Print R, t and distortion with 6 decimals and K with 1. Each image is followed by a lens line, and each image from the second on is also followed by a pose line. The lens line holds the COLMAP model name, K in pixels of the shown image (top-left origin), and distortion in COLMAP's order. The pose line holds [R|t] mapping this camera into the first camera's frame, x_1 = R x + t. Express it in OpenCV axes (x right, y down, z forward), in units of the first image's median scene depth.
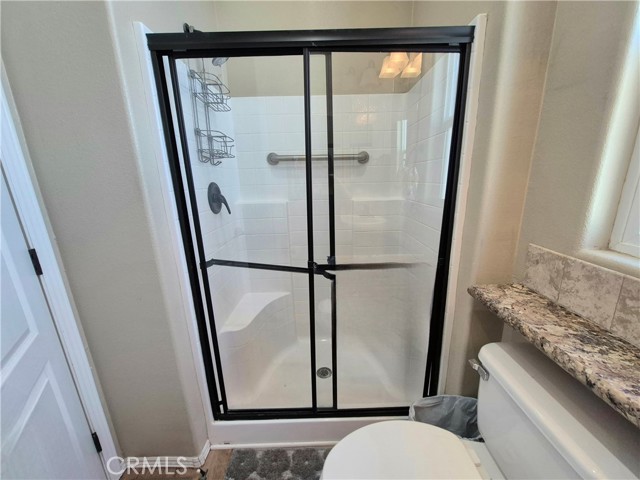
lens RADIAL K [[252.2, 0, 319.1], [0, 252.2, 241.4], [0, 0, 1]] dist [0.000217, -0.000077]
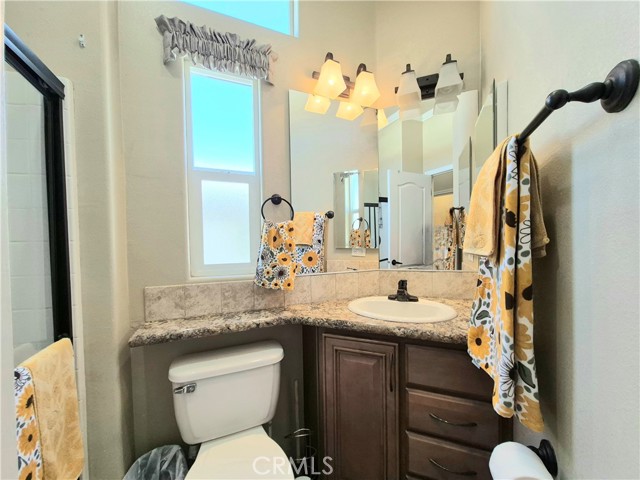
lens RADIAL K [[252.2, 0, 320.0], [0, 252.2, 242.2], [0, 0, 1]] dist [0.000217, -0.000077]
pose [[-0.343541, 0.015950, 0.939002, -0.783951], [0.246950, 0.966203, 0.073937, -0.105507], [-0.906088, 0.257287, -0.335869, 0.711528]]
